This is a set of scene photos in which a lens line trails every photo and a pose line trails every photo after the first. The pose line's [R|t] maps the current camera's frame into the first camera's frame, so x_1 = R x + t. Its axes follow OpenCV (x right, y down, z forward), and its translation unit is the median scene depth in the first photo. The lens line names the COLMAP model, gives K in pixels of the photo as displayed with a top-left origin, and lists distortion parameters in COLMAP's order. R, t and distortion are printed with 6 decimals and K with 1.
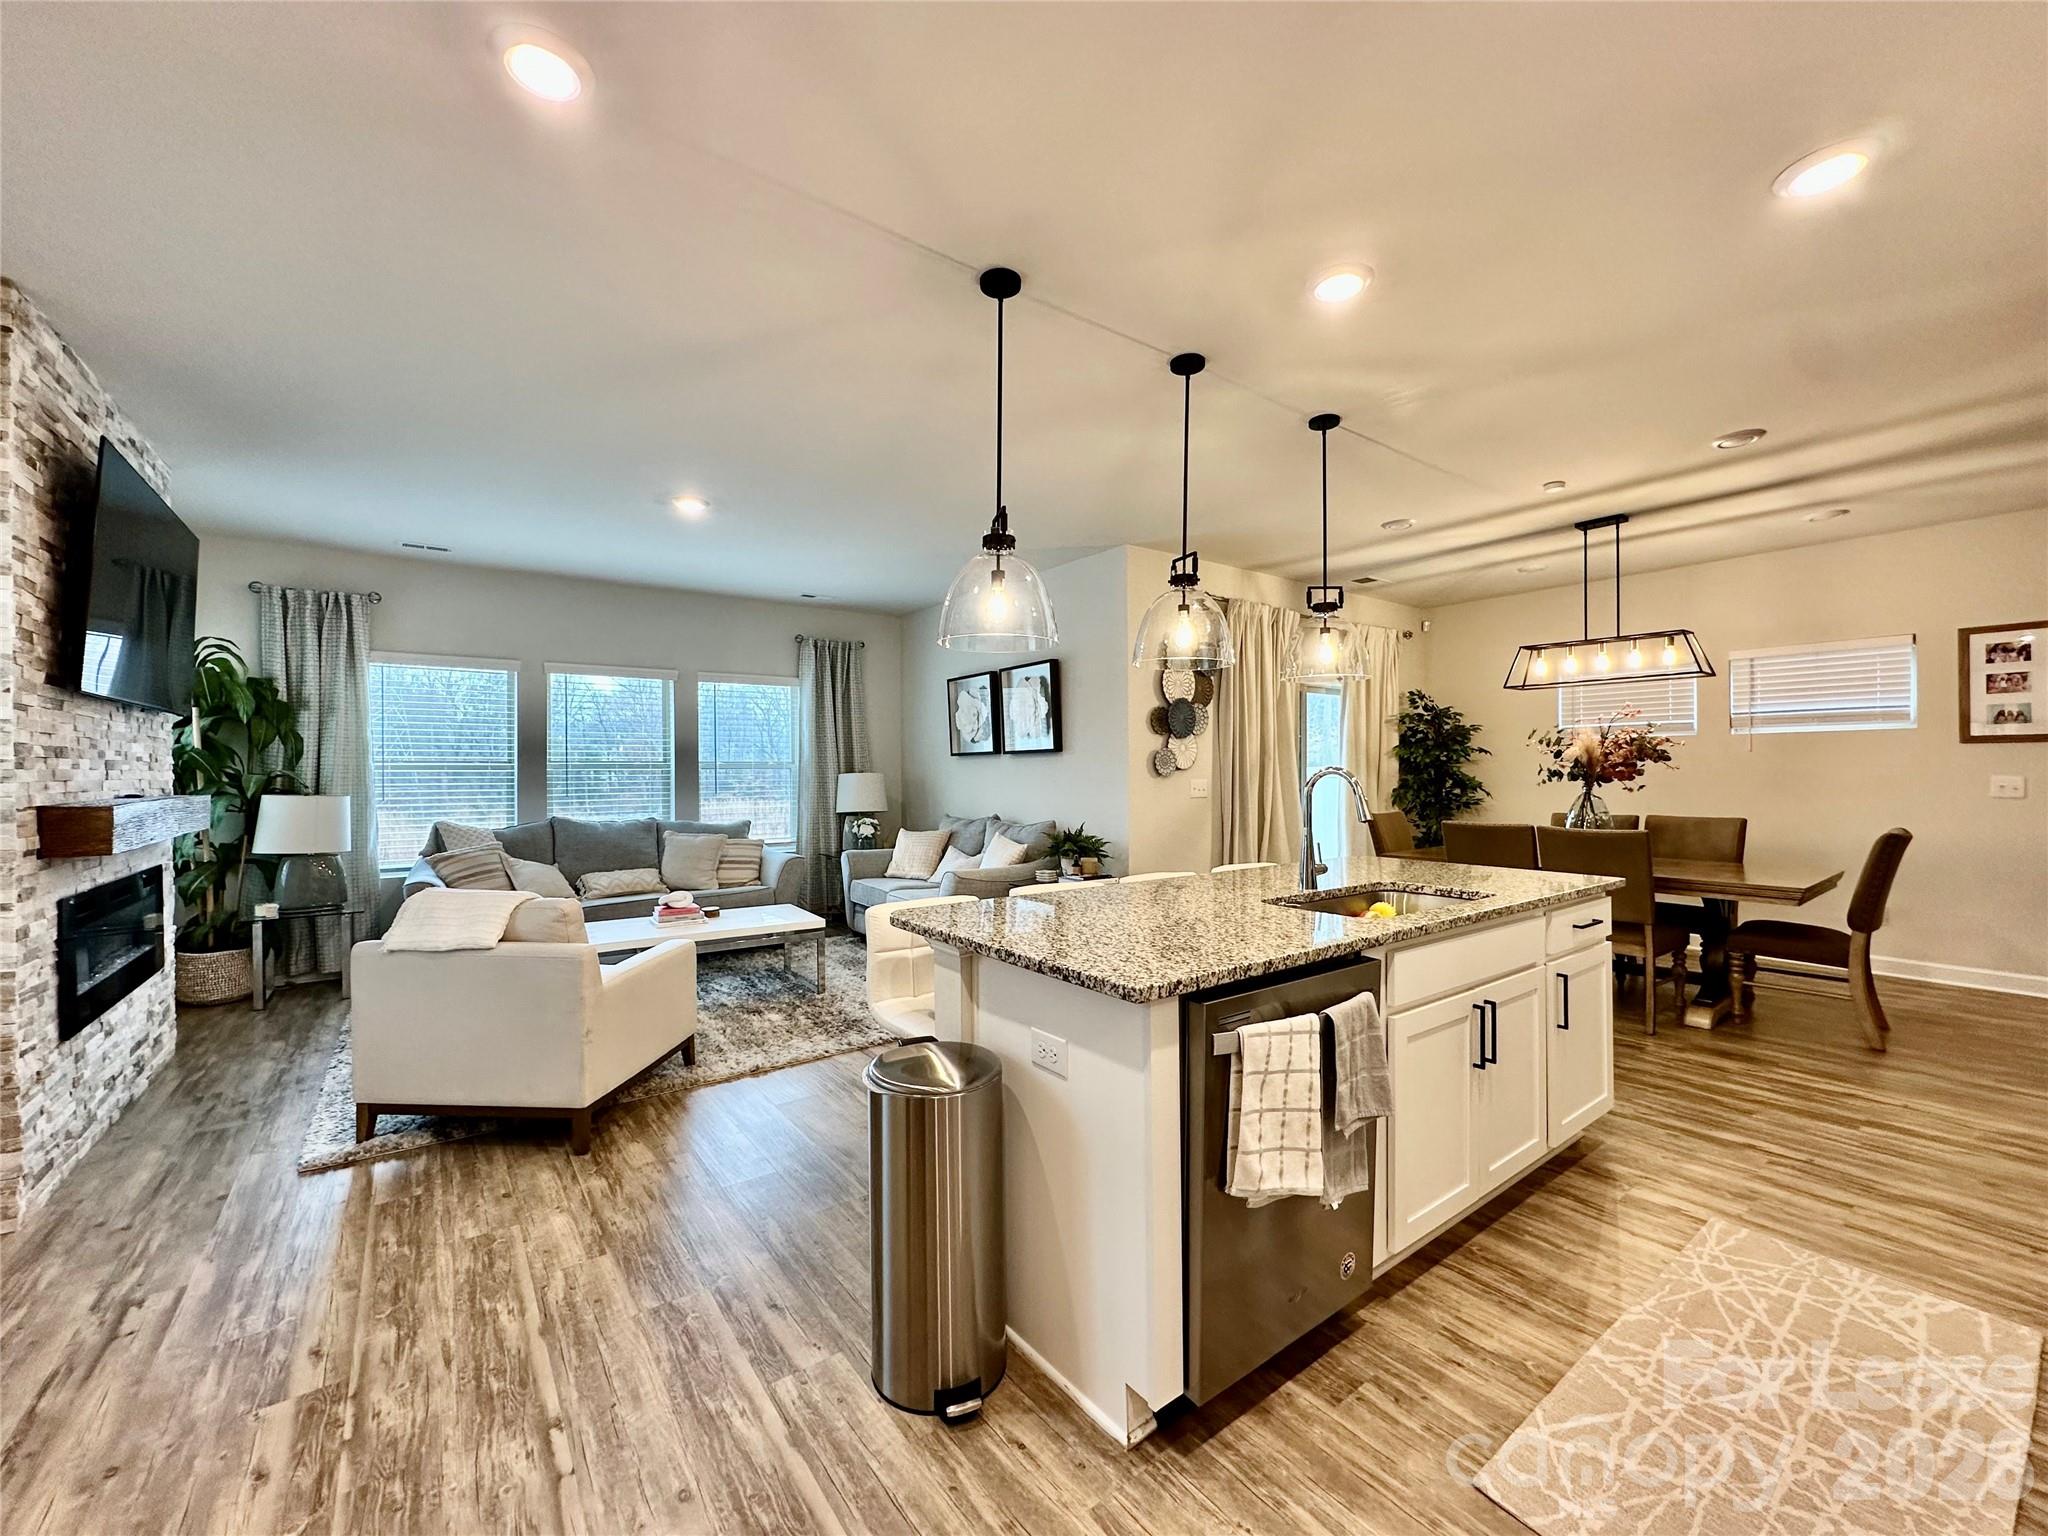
lens RADIAL K [[814.3, 0, 1019.3], [0, 814.3, 767.0], [0, 0, 1]] dist [-0.003640, 0.000810]
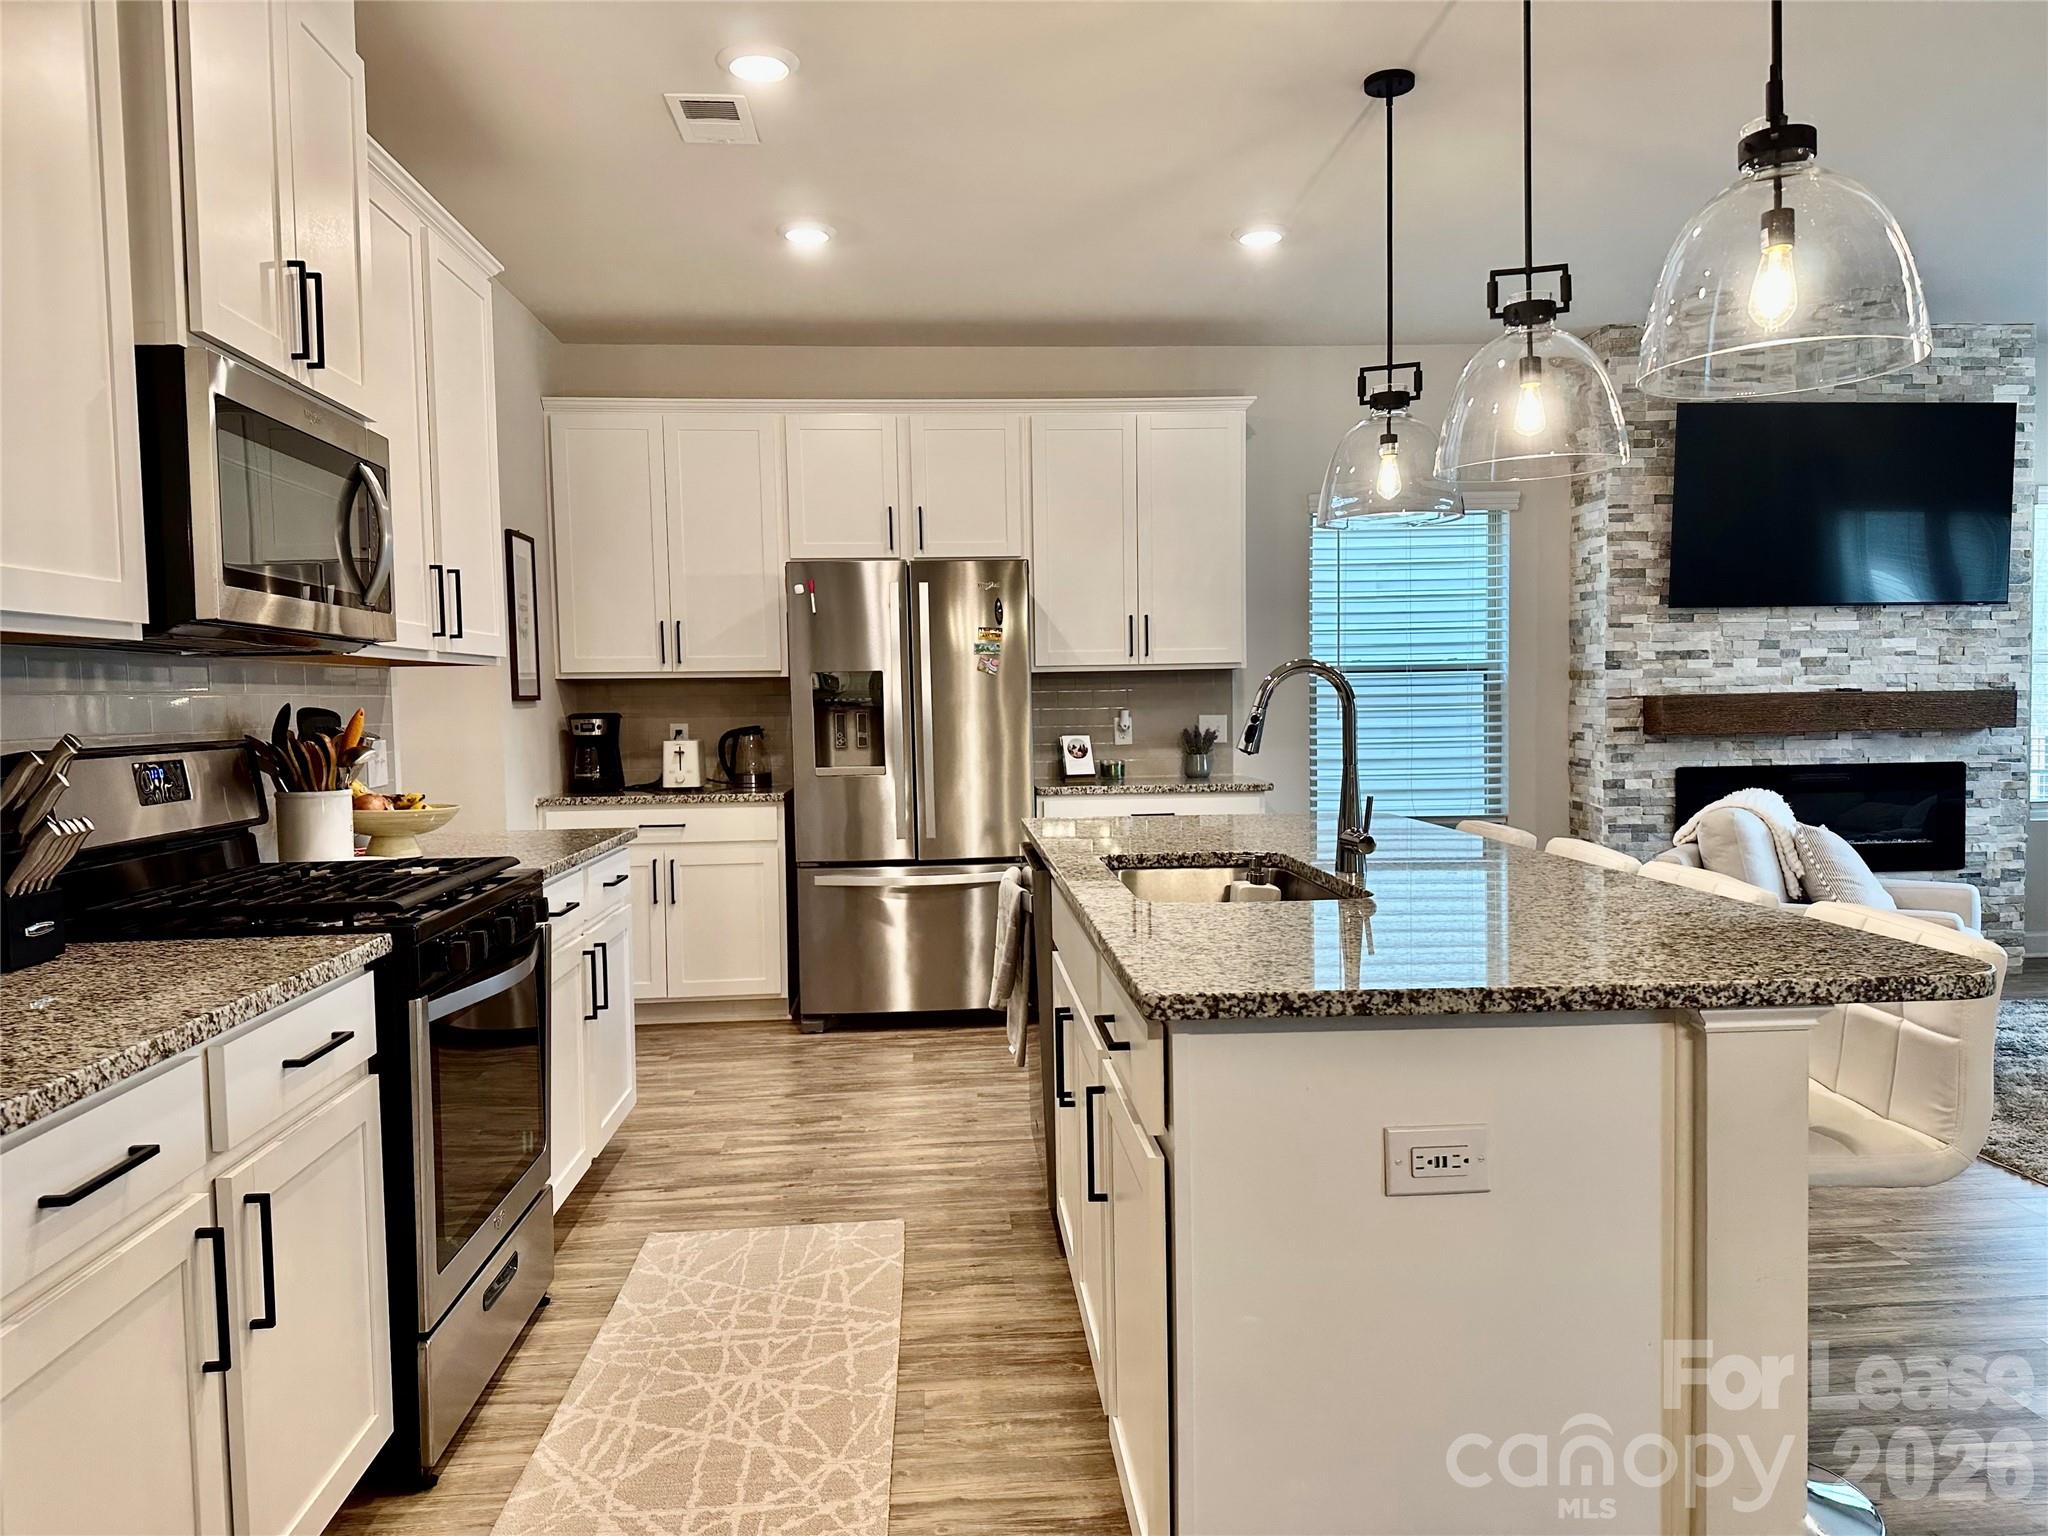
lens RADIAL K [[1430.4, 0, 1030.0], [0, 1430.4, 779.4], [0, 0, 1]] dist [0.061280, -0.076681]
pose [[-0.538281, 0.062191, -0.840467, 1.152397], [0.022686, 0.997981, 0.059317, 0.017073], [0.842460, 0.012863, -0.538606, 1.178698]]
